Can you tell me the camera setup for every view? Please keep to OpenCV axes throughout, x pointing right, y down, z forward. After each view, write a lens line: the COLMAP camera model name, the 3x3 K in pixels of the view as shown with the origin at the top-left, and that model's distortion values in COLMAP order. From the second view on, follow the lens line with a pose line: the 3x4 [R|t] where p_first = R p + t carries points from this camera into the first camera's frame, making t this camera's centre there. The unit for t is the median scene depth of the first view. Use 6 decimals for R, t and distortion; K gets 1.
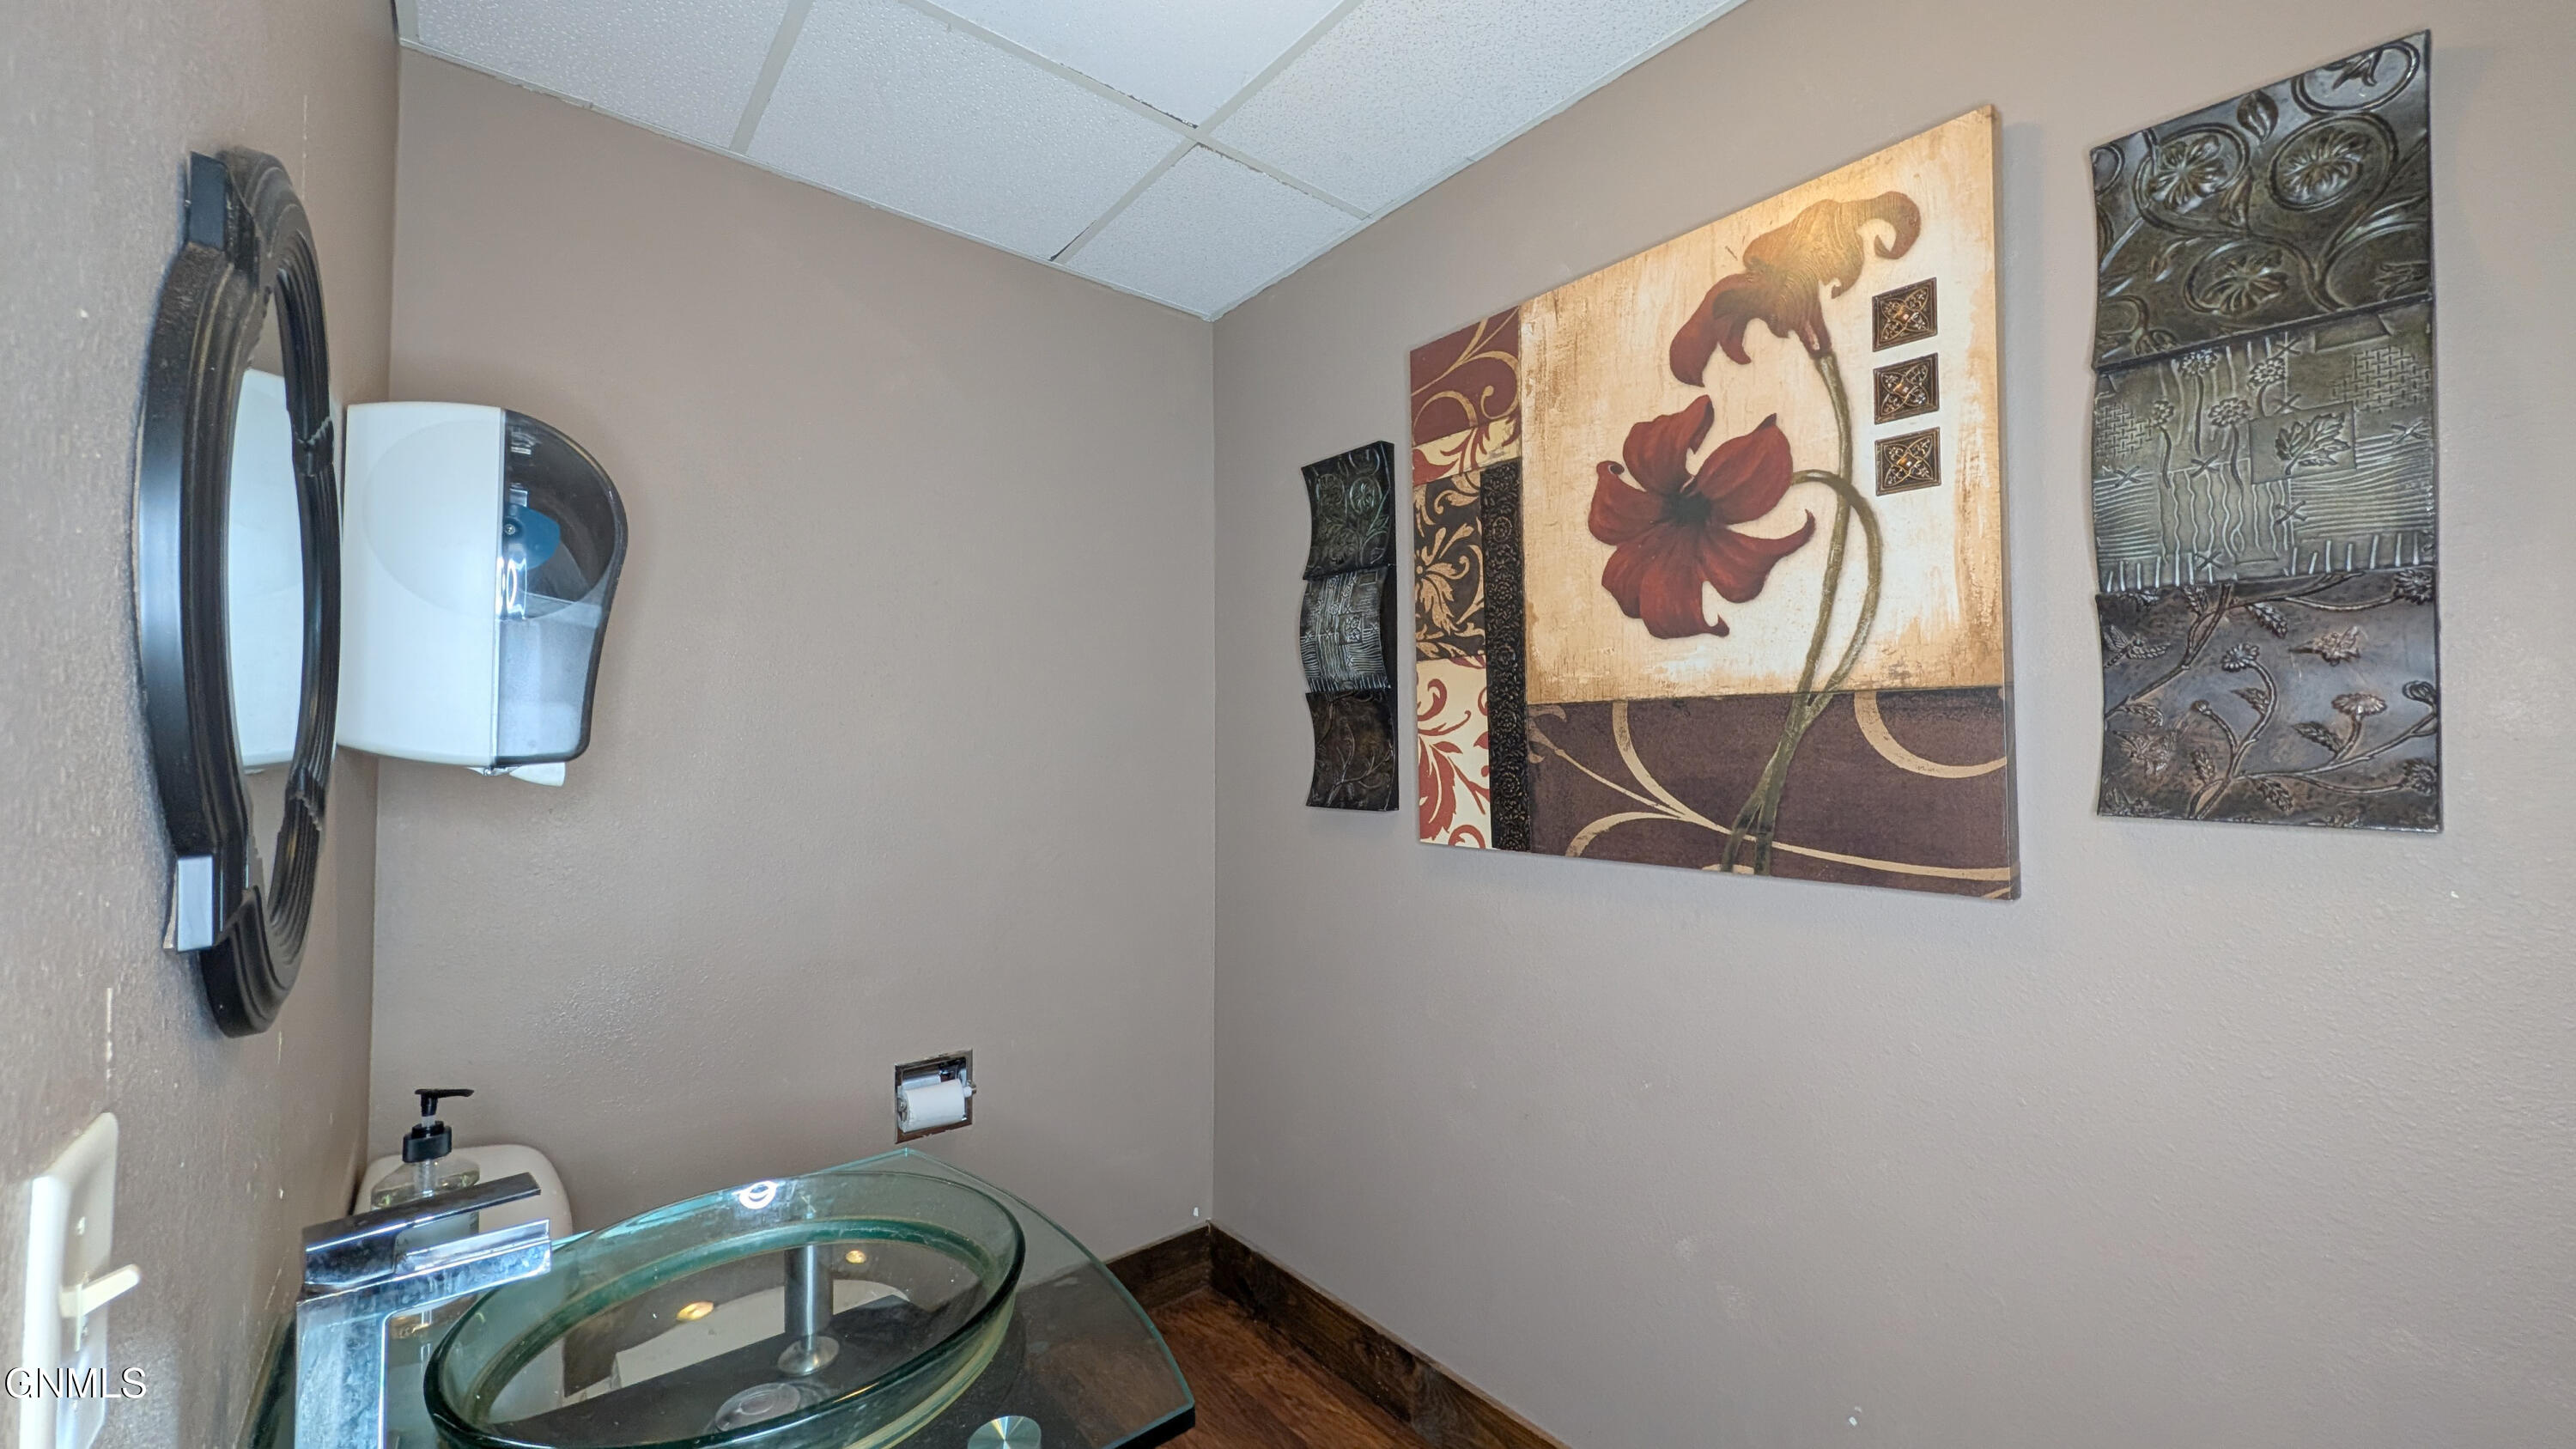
lens RADIAL K [[981.3, 0, 1285.1], [0, 981.3, 720.7], [0, 0, 1]] dist [0.000898, 0.000365]
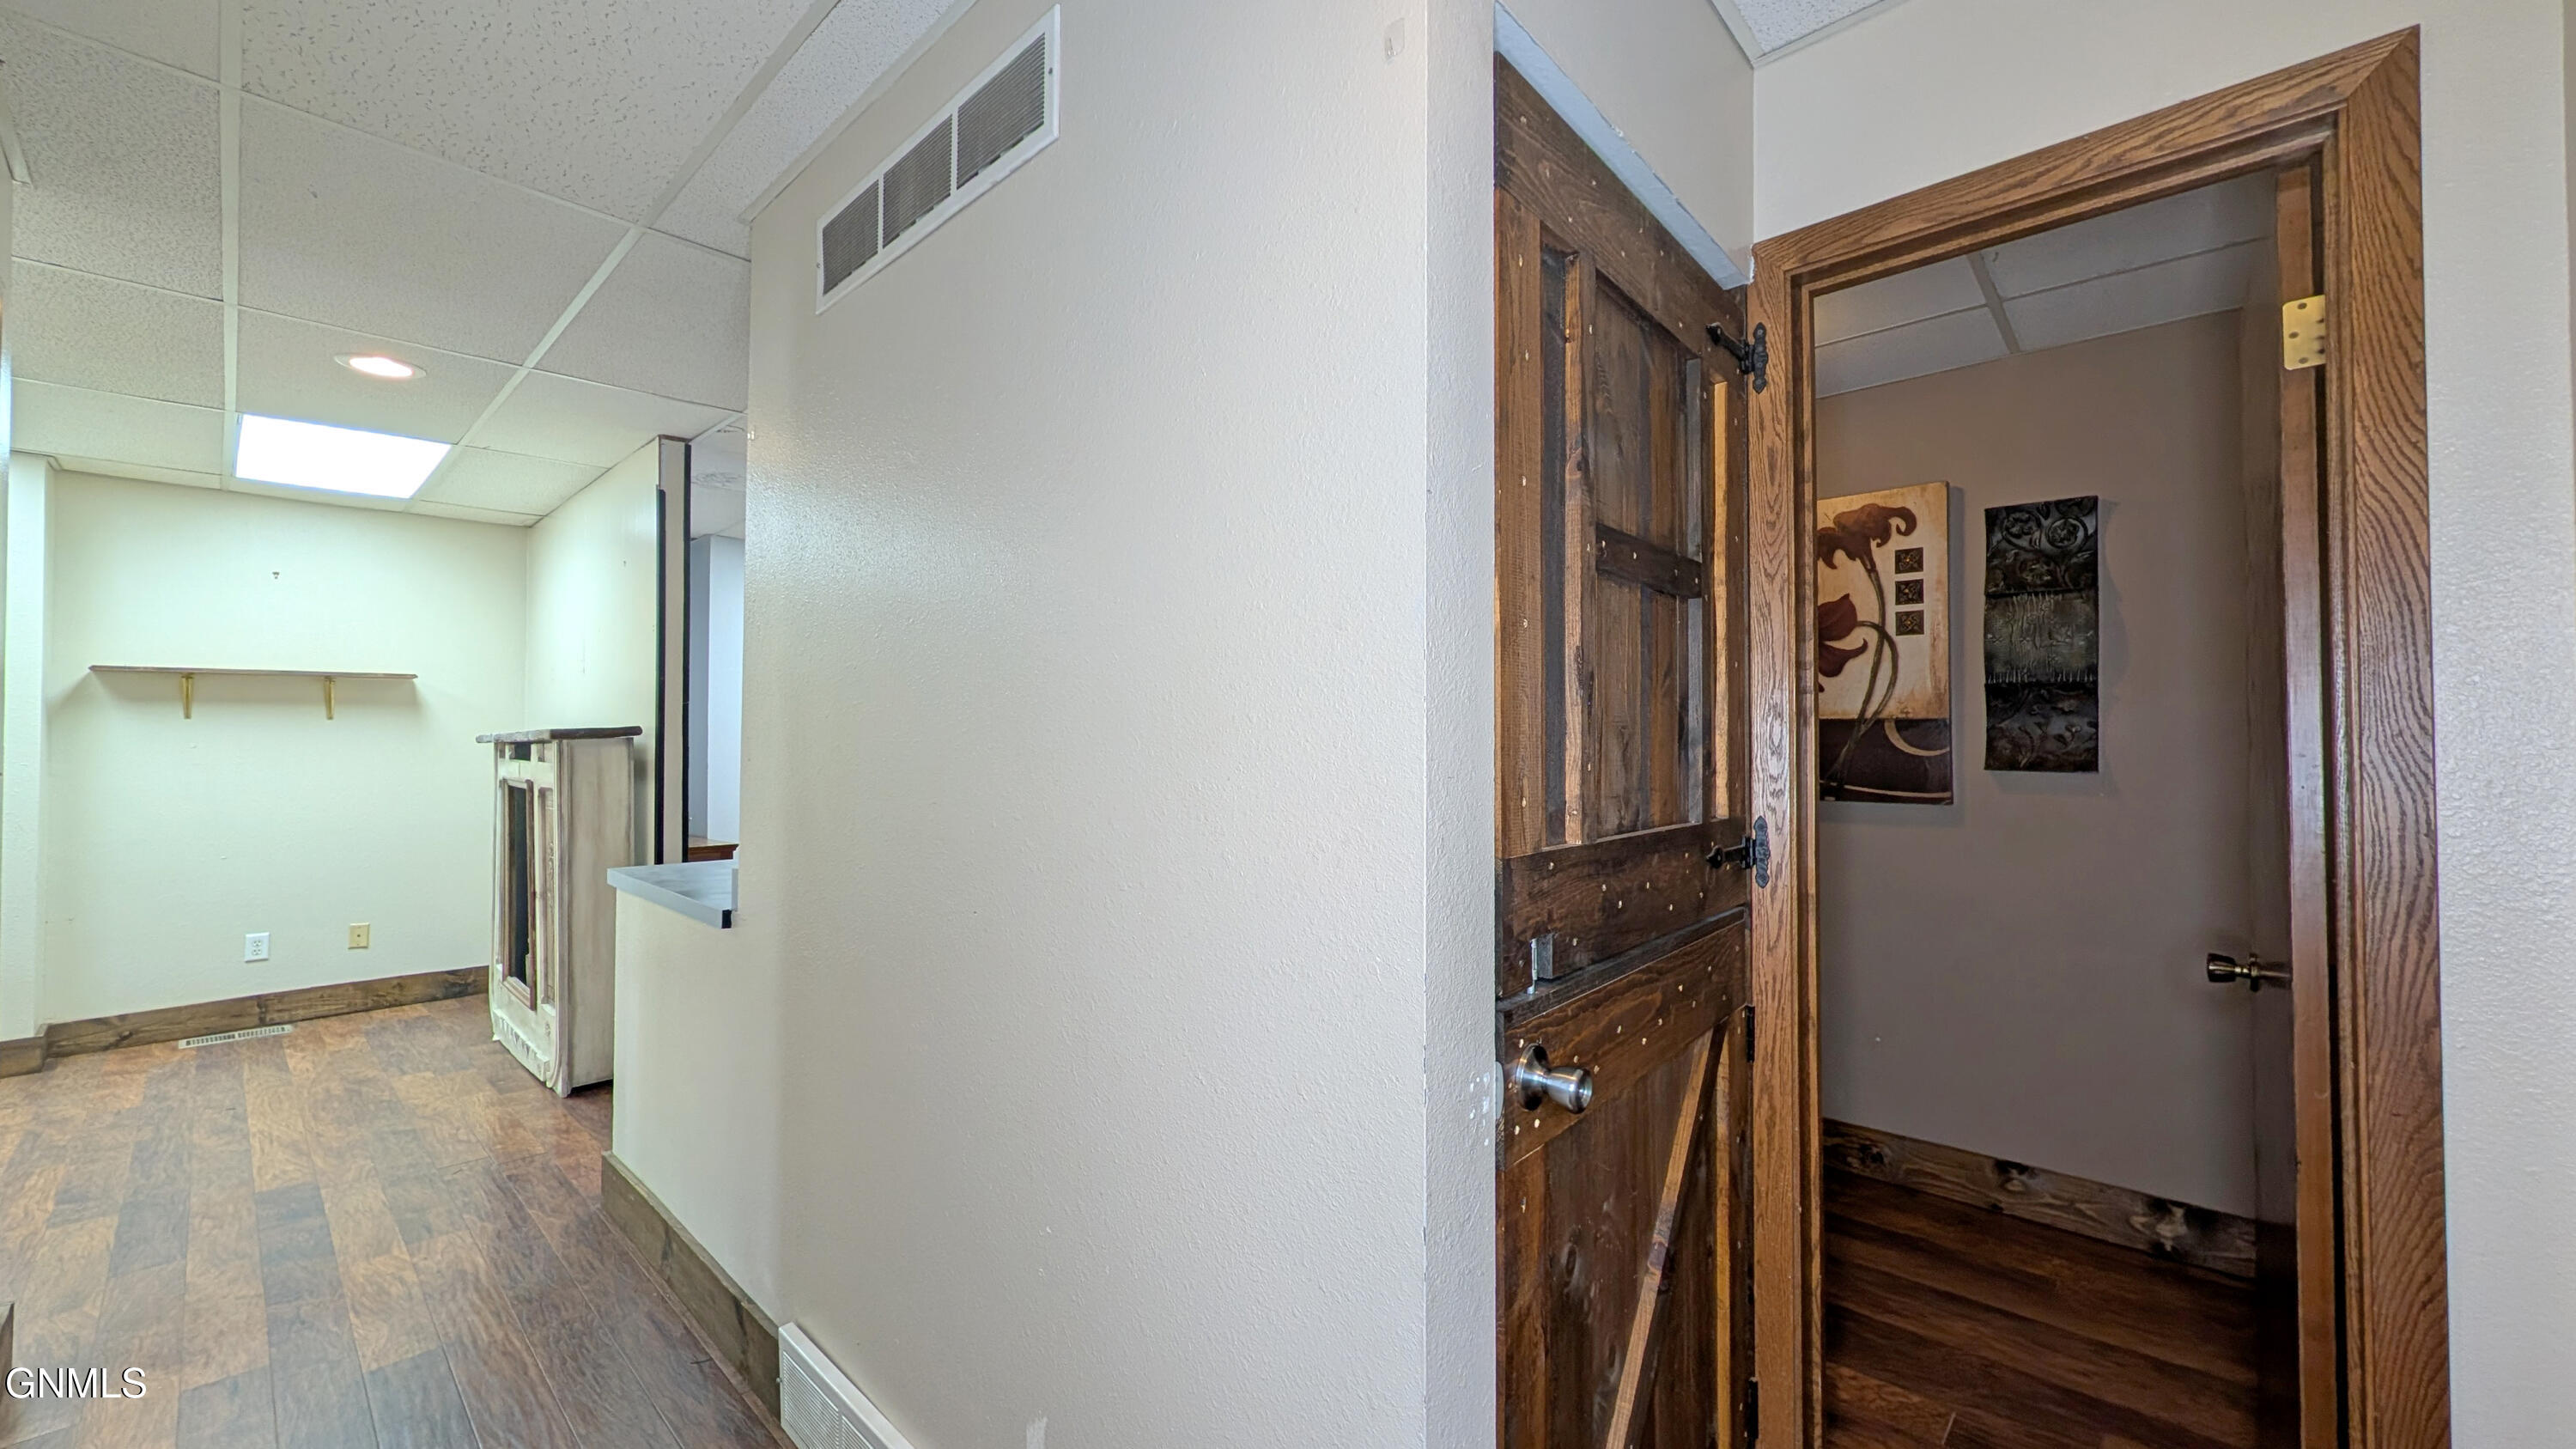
lens RADIAL K [[981.3, 0, 1284.5], [0, 981.3, 724.0], [0, 0, 1]] dist [0.000898, 0.000365]
pose [[0.990679, -0.005182, 0.136115, -1.180530], [0.002608, 0.999815, 0.019078, -0.068841], [-0.136189, -0.018545, 0.990509, -1.140950]]
